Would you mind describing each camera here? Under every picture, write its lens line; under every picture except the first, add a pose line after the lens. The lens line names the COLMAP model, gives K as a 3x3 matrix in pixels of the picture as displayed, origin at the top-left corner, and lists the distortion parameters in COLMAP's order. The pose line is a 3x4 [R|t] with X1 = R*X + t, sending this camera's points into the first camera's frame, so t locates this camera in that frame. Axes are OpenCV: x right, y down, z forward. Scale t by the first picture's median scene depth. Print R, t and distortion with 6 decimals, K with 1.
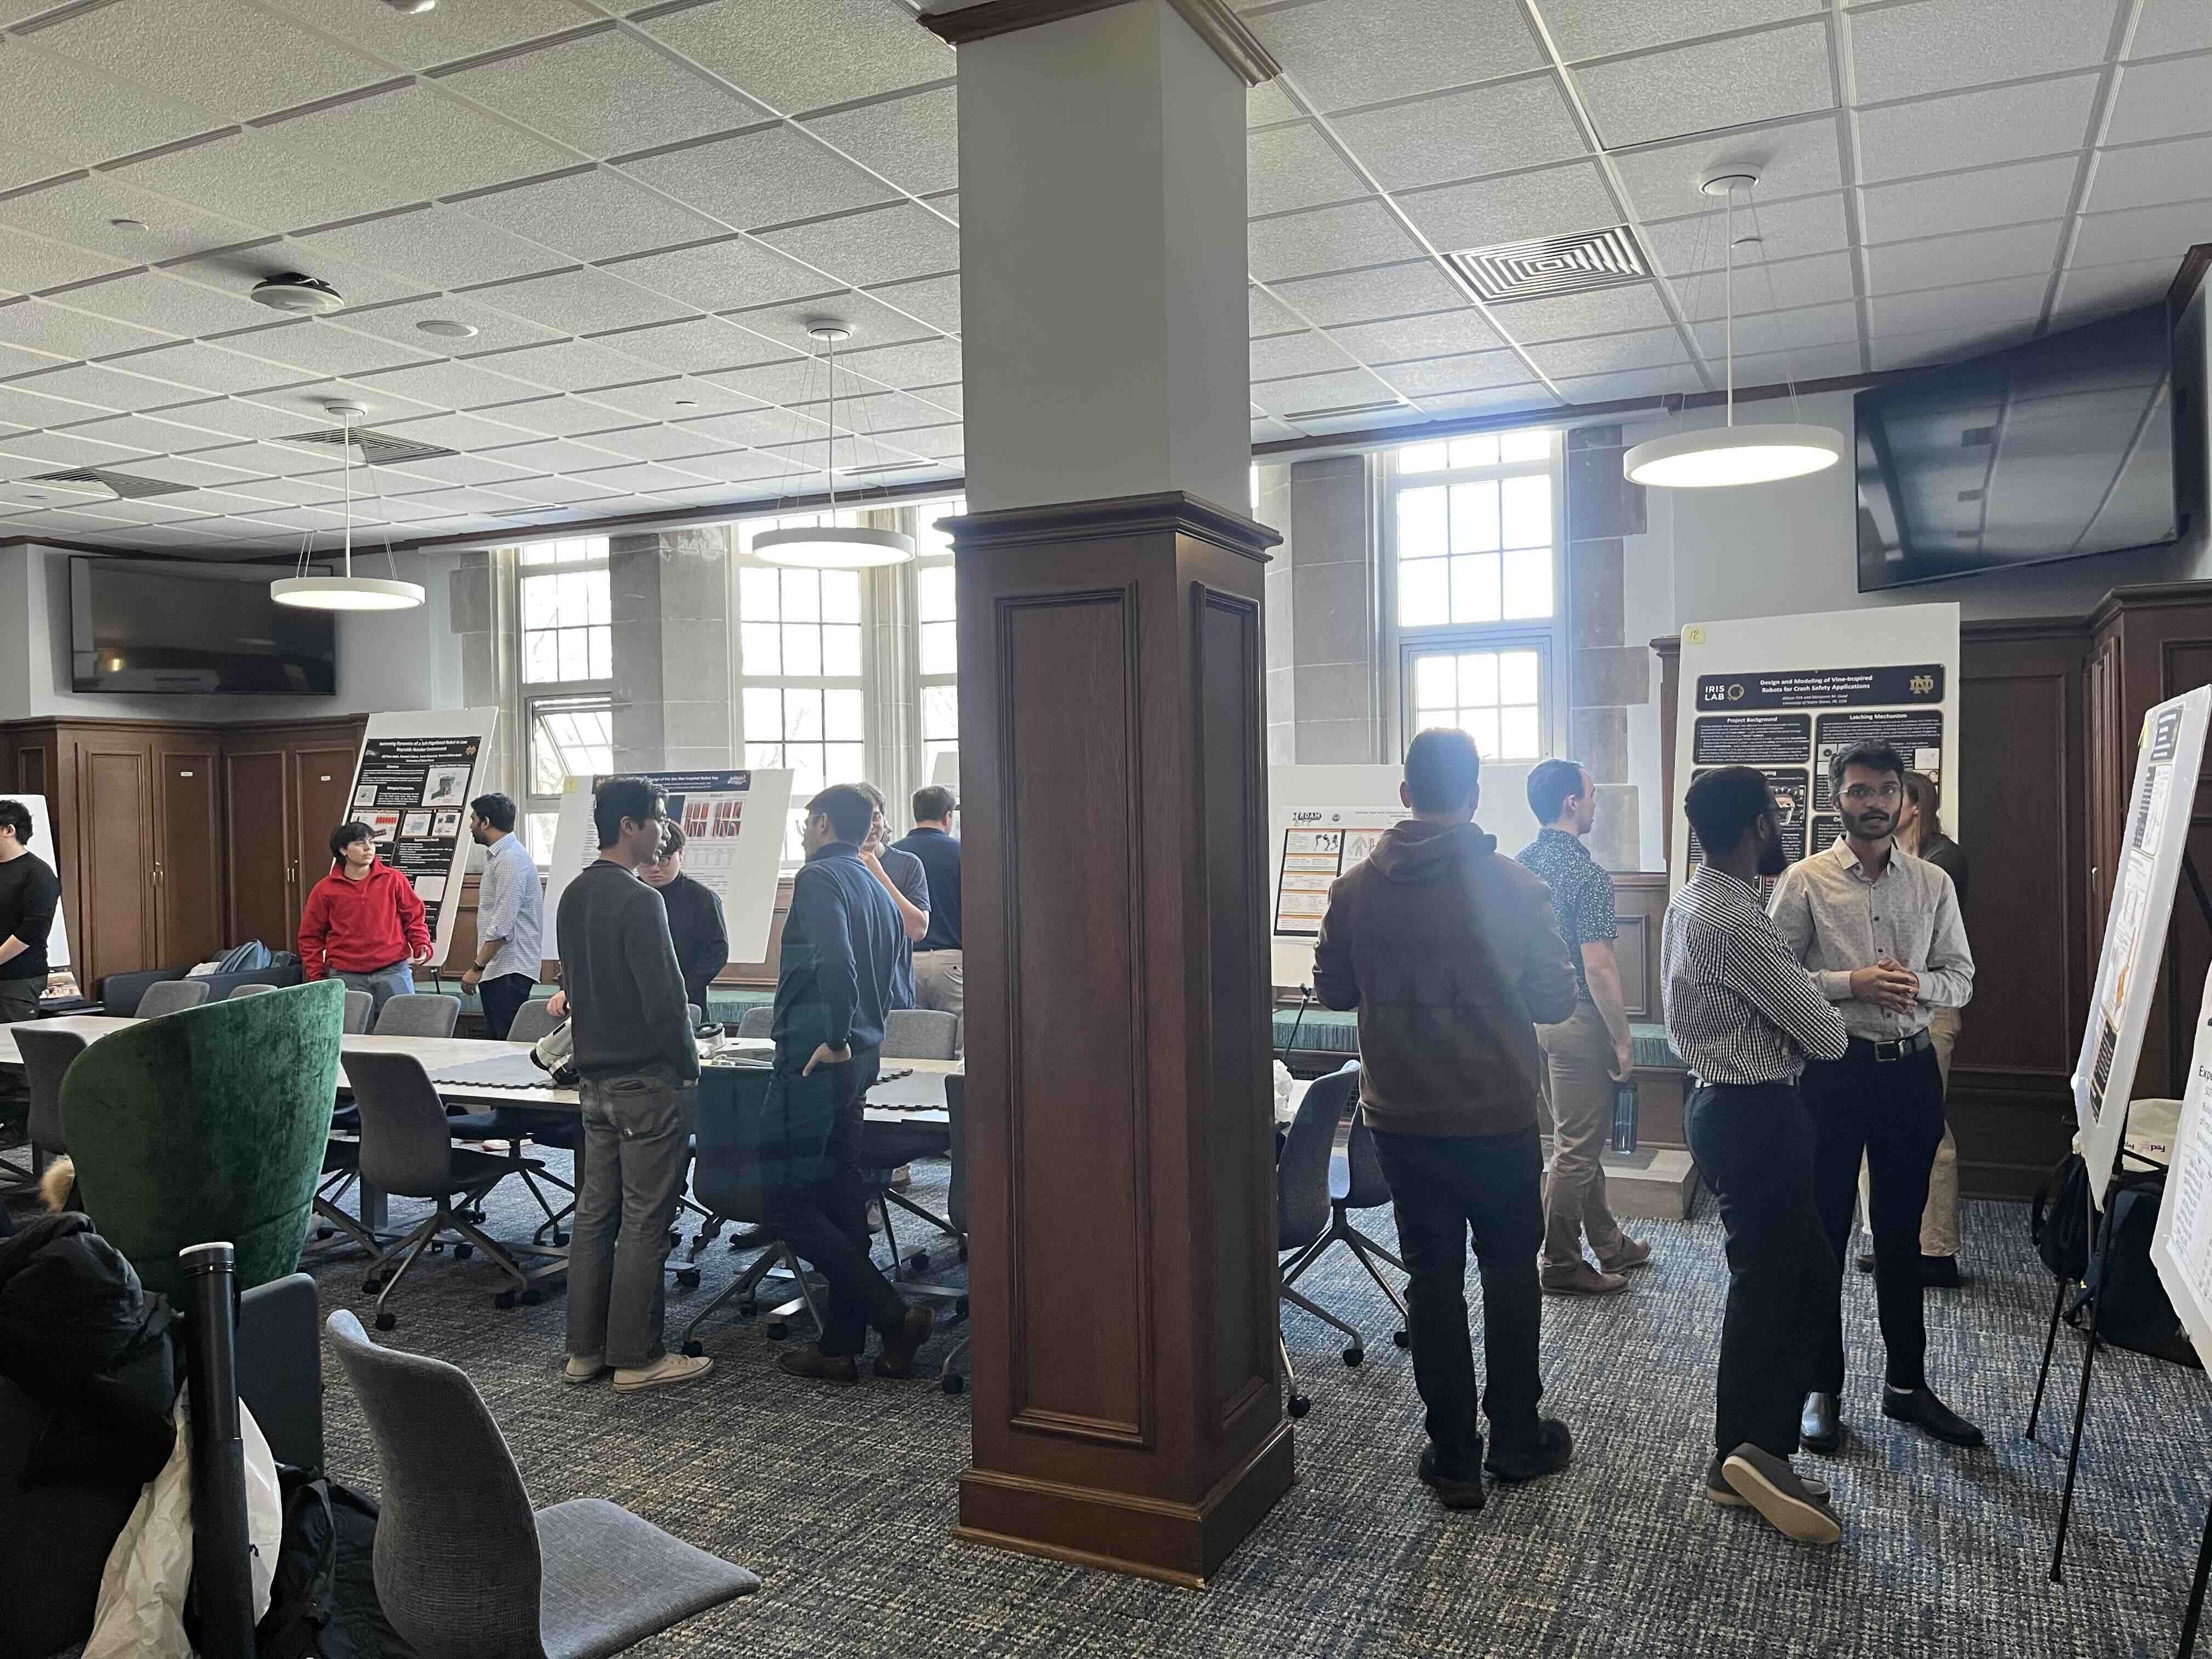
lens RADIAL K [[1669.6, 0, 1102.4], [0, 1669.6, 812.0], [0, 0, 1]] dist [0.065557, -0.092800]
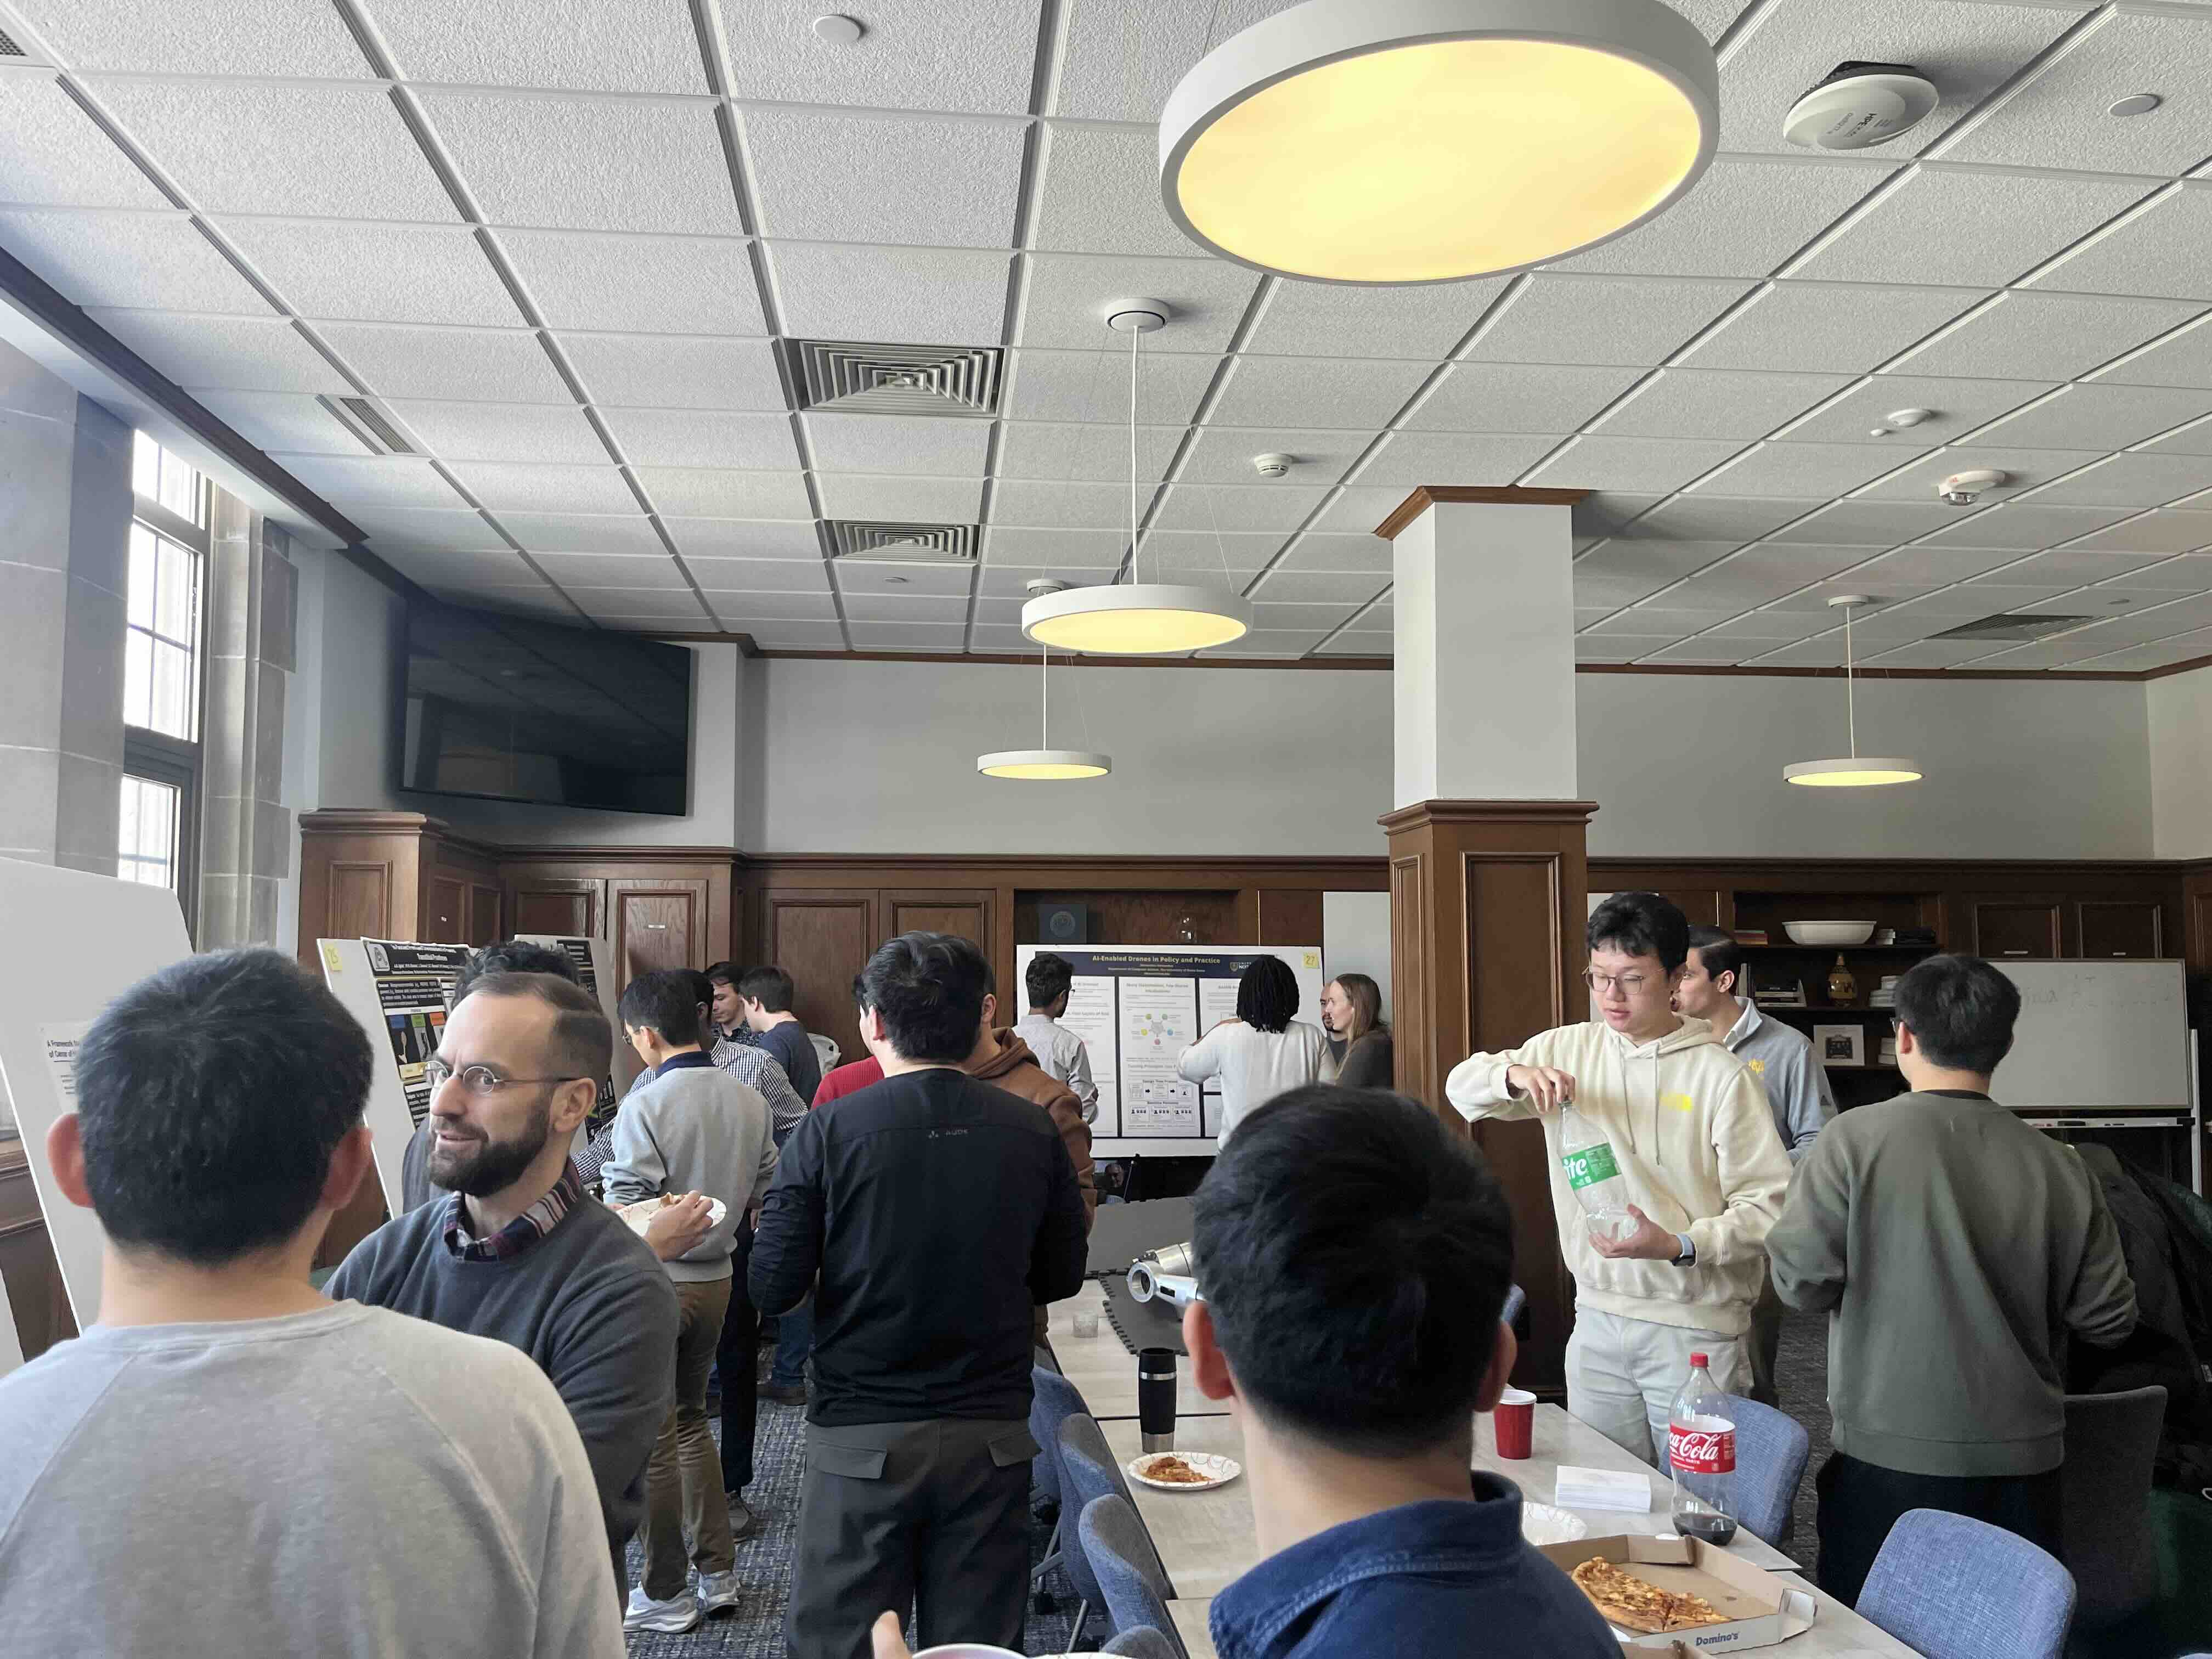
lens RADIAL K [[1662.5, 0, 1104.7], [0, 1662.5, 831.2], [0, 0, 1]] dist [0.068753, -0.098632]
pose [[-0.529719, 0.086962, 0.843703, -0.692647], [0.011711, 0.995385, -0.095243, -0.005727], [-0.848092, -0.040572, -0.528293, 1.313769]]
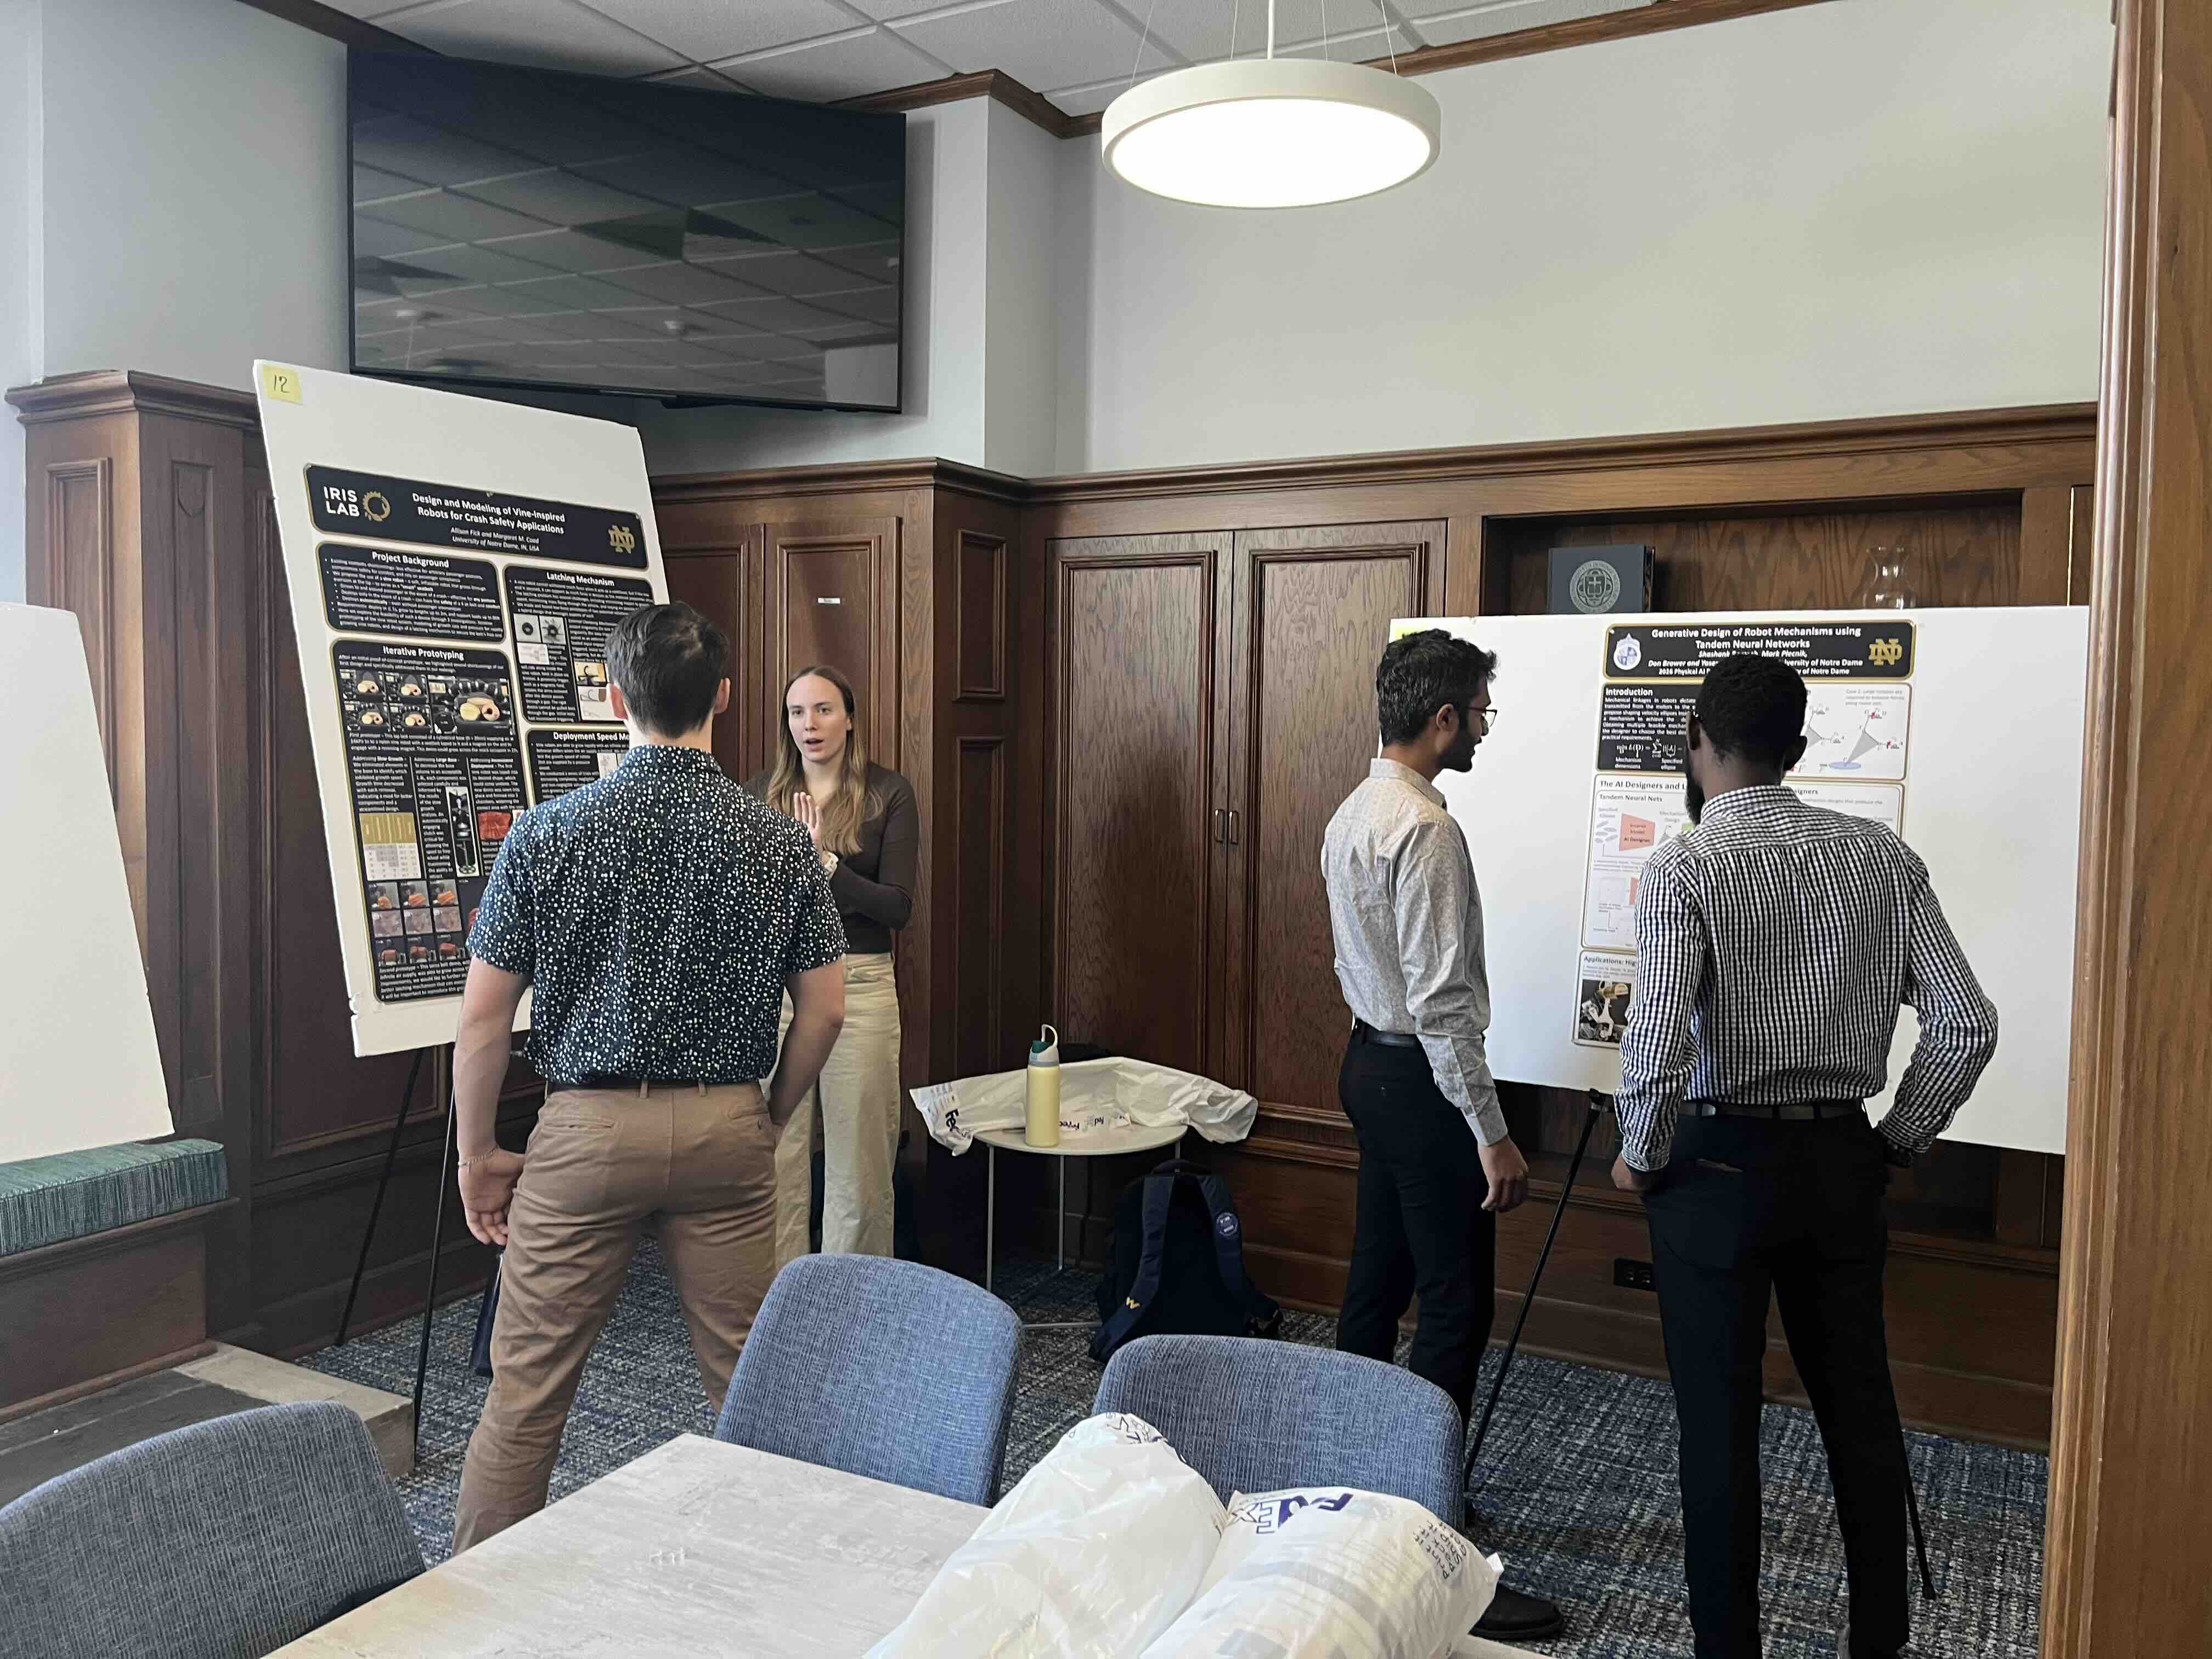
lens RADIAL K [[1674.4, 0, 1098.4], [0, 1674.4, 822.1], [0, 0, 1]] dist [0.053918, -0.067330]
pose [[0.056981, -0.039854, 0.997579, -0.186873], [-0.013919, 0.999074, 0.040709, 0.008220], [-0.998278, -0.016205, 0.056373, 0.767912]]
